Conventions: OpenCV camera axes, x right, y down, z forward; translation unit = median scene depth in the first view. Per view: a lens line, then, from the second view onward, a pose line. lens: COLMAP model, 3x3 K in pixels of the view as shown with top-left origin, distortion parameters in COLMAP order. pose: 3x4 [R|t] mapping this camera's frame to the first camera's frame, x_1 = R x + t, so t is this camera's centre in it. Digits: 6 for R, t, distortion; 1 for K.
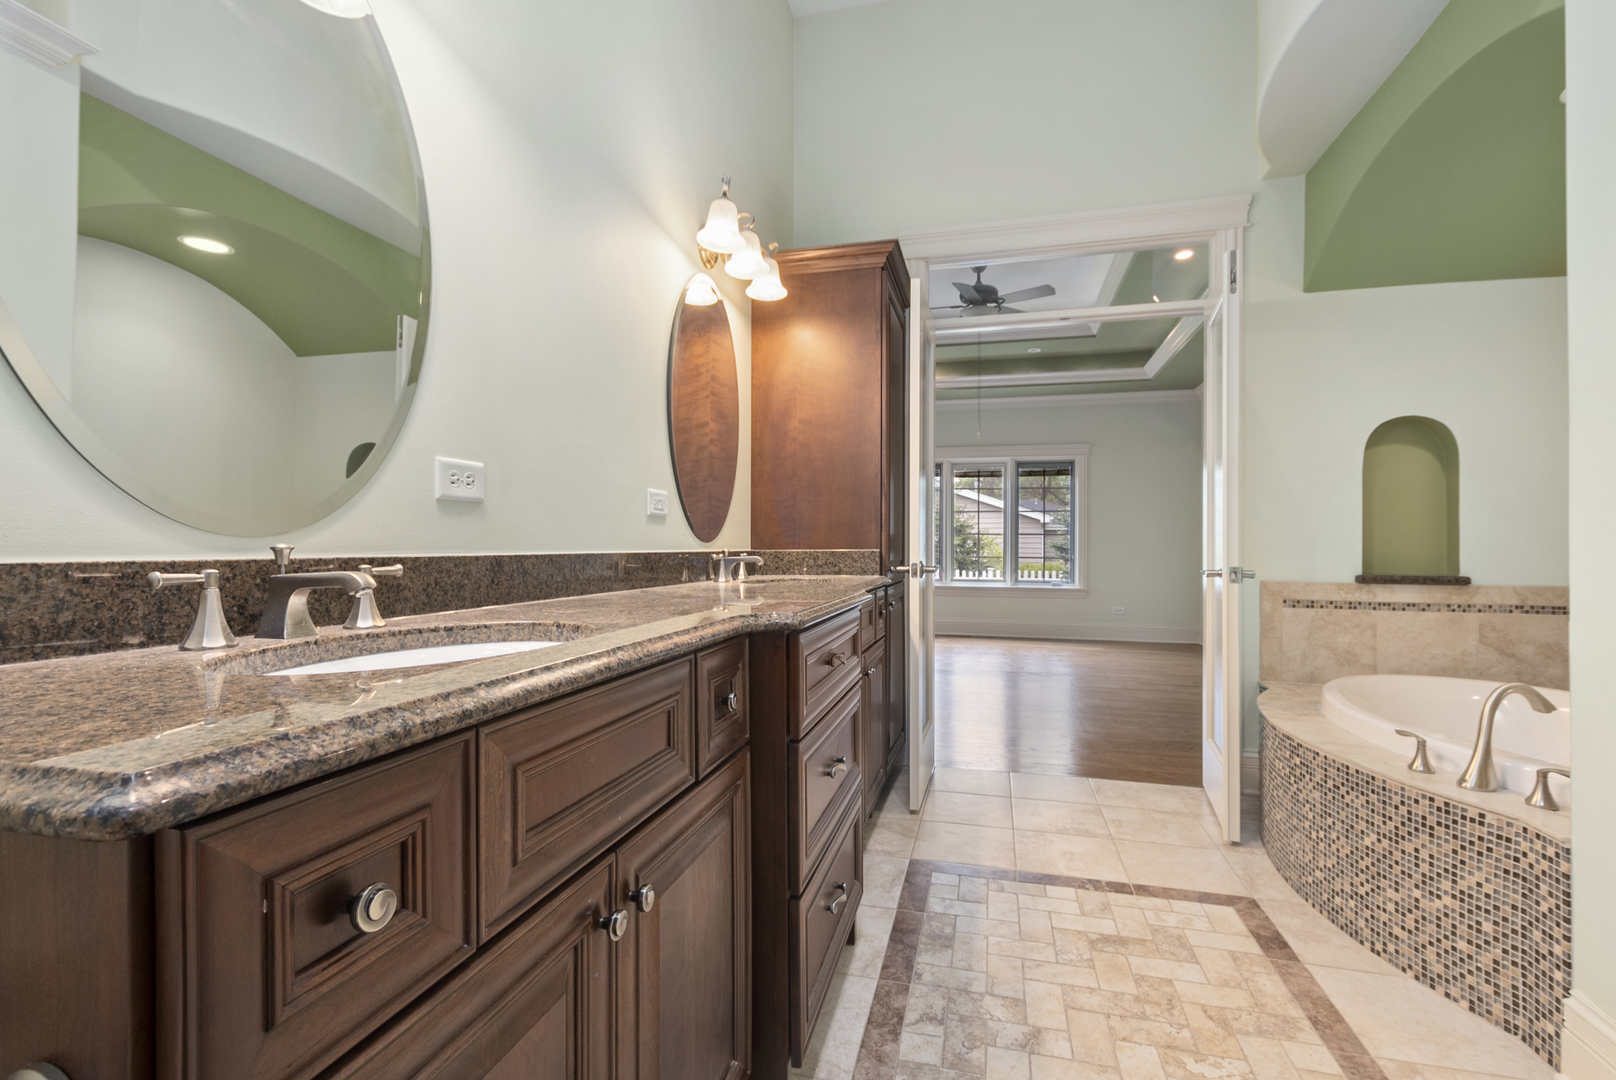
lens RADIAL K [[728.9, 0, 796.6], [0, 728.9, 540.3], [0, 0, 1]] dist [0.030442, 0.000210]
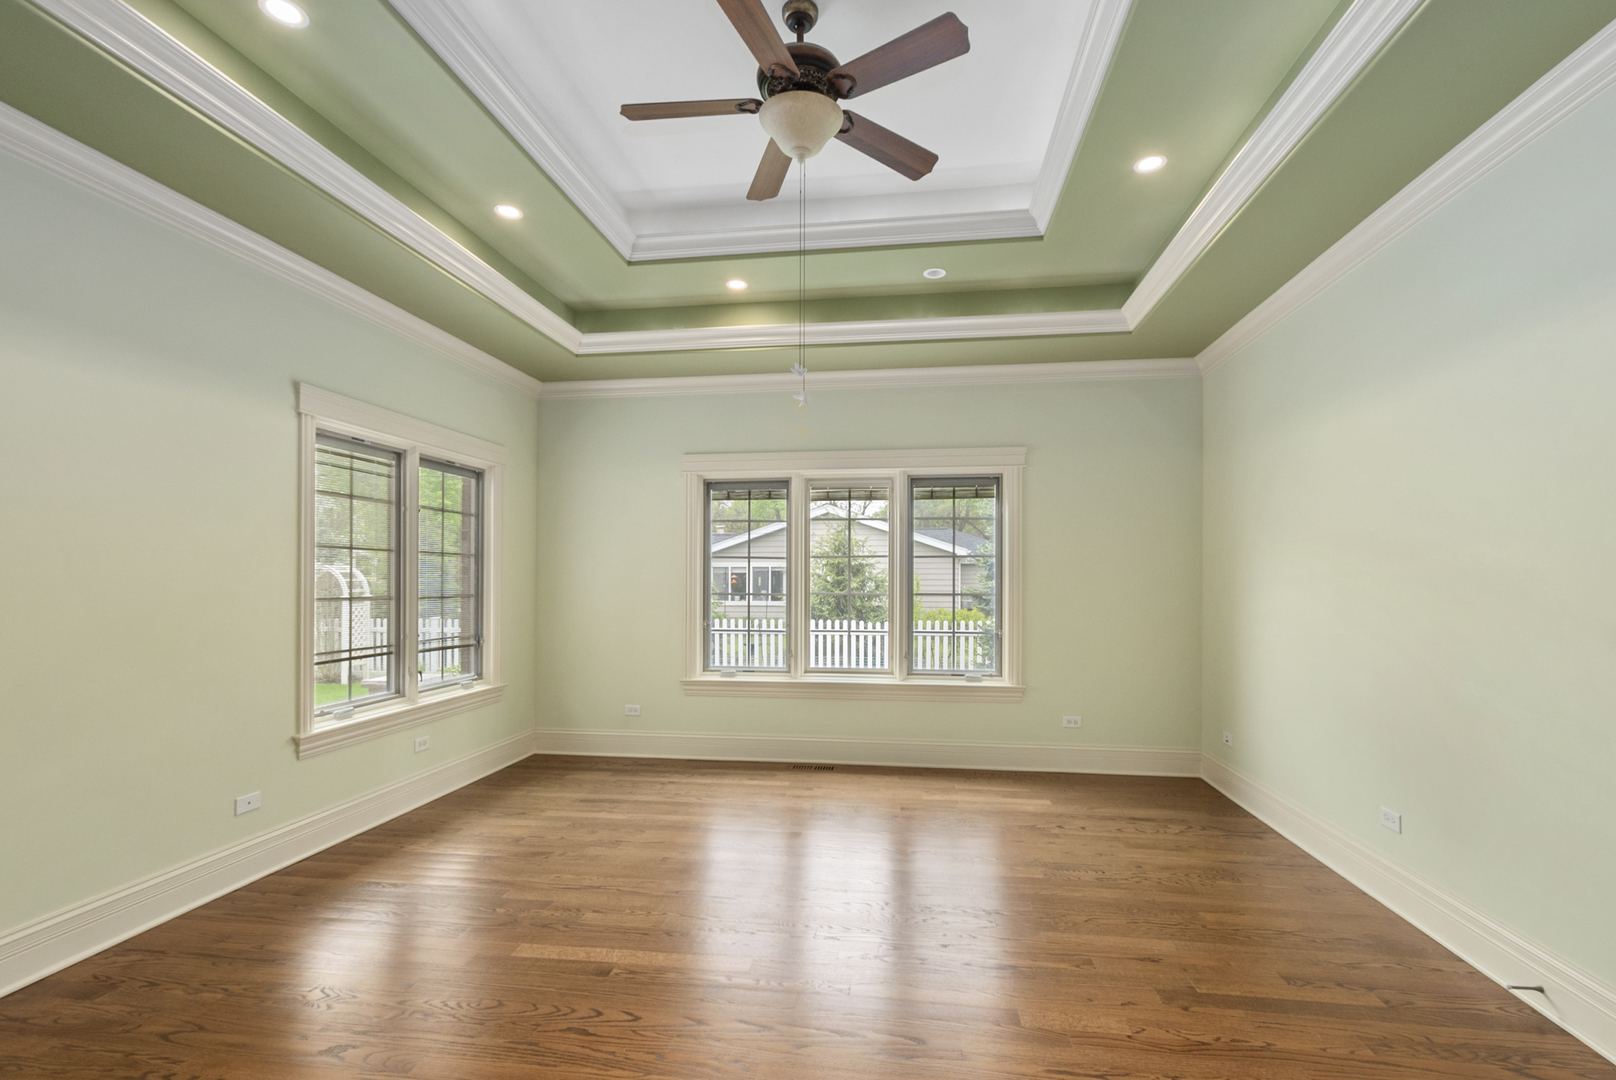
lens RADIAL K [[728.9, 0, 807.0], [0, 728.9, 555.8], [0, 0, 1]] dist [0.030442, 0.000210]
pose [[0.993407, 0.003553, 0.114584, 0.155154], [-0.001899, 0.999892, -0.014541, -0.033793], [-0.114624, 0.014228, 0.993307, 0.433094]]
